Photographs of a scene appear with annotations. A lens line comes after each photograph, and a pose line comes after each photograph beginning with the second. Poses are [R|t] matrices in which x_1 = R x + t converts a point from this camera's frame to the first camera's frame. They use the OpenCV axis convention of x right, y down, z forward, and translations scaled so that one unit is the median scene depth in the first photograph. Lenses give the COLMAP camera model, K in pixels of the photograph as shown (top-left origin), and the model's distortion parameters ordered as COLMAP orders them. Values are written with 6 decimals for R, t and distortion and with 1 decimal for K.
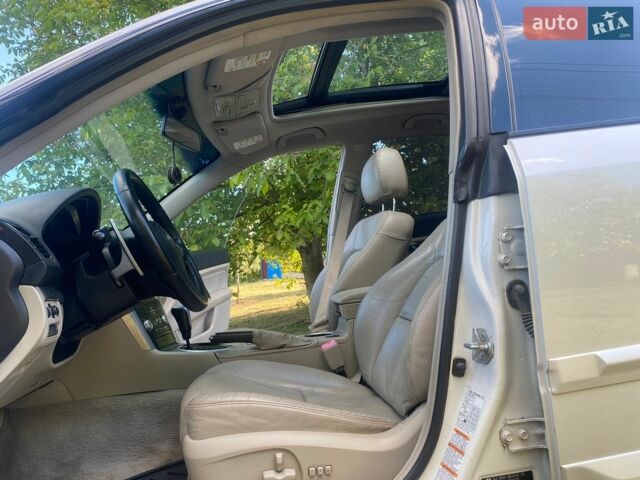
lens RADIAL K [[479.4, 0, 320.0], [0, 479.4, 240.0], [0, 0, 1]] dist [0.002198, 0.008949]
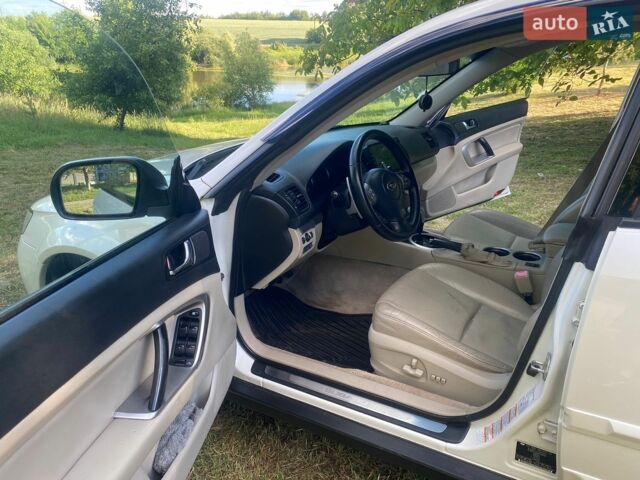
lens RADIAL K [[479.4, 0, 320.0], [0, 479.4, 240.0], [0, 0, 1]] dist [0.002198, 0.008949]
pose [[0.771914, 0.283229, -0.569148, 0.445332], [-0.007959, 0.899507, 0.436834, -0.577139], [0.635677, -0.332669, 0.696596, -0.166110]]
